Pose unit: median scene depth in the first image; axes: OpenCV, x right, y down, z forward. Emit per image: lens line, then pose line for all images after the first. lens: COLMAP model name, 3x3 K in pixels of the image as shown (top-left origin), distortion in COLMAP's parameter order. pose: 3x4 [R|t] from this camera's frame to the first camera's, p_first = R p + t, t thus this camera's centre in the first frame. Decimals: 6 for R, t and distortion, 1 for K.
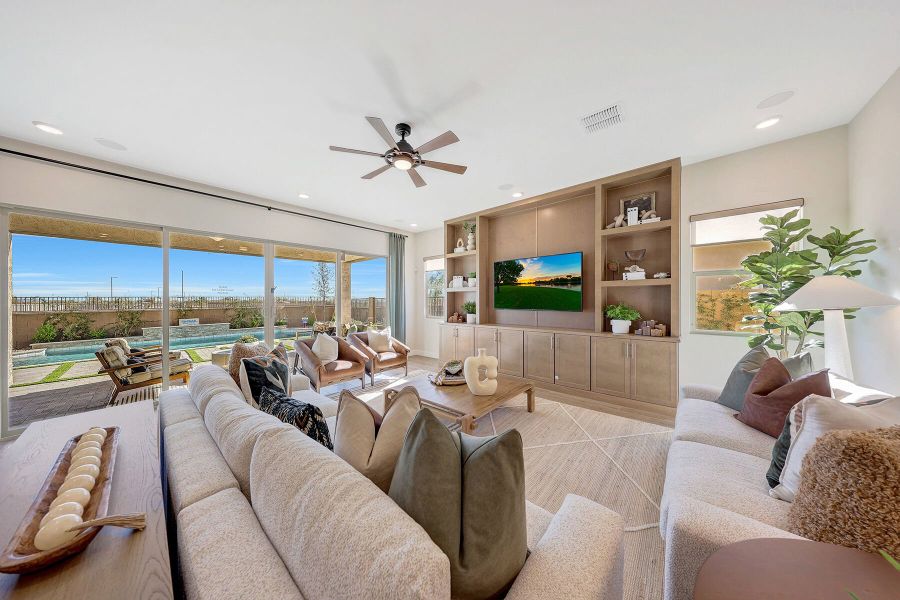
lens RADIAL K [[272.2, 0, 449.8], [0, 272.2, 303.3], [0, 0, 1]] dist [-0.000016, 0.000112]
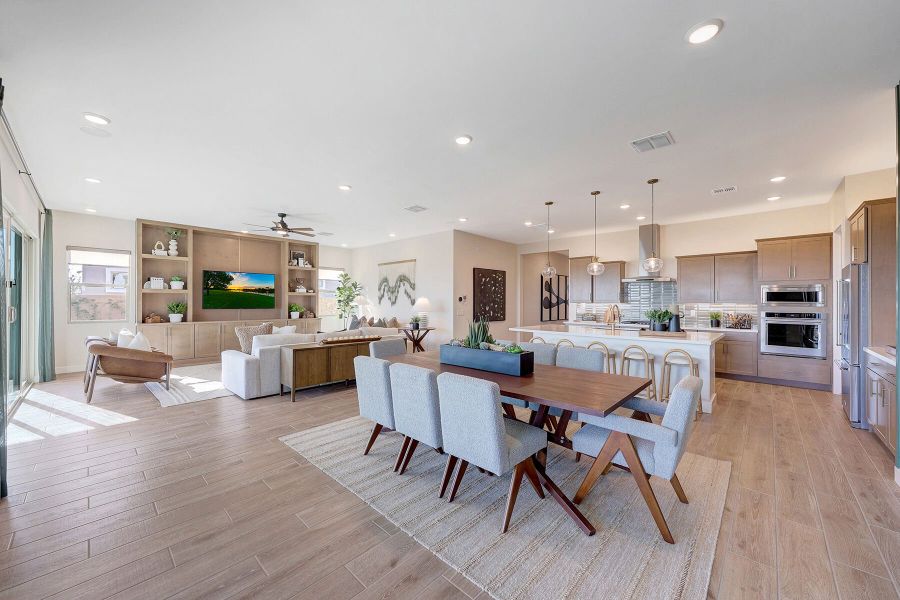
lens RADIAL K [[337.5, 0, 449.7], [0, 337.5, 295.6], [0, 0, 1]] dist [0.009794, 0.000200]
pose [[0.019638, 0.026821, 0.999447, -1.766333], [0.008509, 0.999599, -0.026992, 0.016773], [-0.999771, 0.009035, 0.019402, -0.179891]]
